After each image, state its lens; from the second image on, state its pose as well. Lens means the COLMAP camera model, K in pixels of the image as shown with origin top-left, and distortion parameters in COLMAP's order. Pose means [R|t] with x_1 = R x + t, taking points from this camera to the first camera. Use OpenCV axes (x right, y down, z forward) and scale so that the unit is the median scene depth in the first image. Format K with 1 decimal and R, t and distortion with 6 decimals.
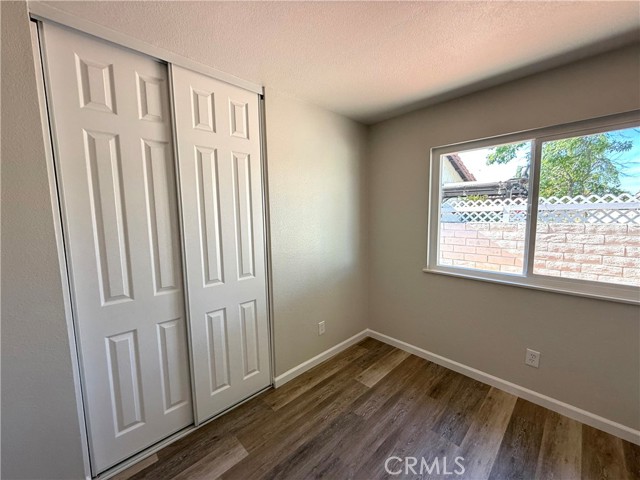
lens RADIAL K [[256.5, 0, 316.7], [0, 256.5, 237.3], [0, 0, 1]] dist [-0.000823, 0.000392]
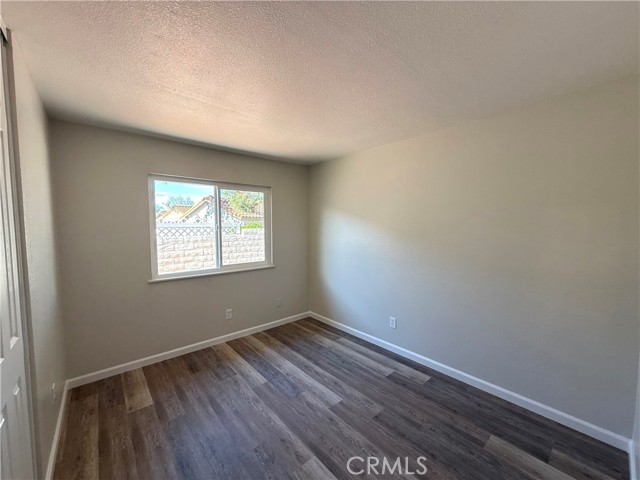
lens RADIAL K [[256.5, 0, 318.0], [0, 256.5, 236.9], [0, 0, 1]] dist [-0.000823, 0.000392]
pose [[0.055307, -0.030940, 0.997990, -0.732335], [0.099730, 0.994693, 0.025311, -0.021456], [-0.993476, 0.098130, 0.058099, 0.239210]]
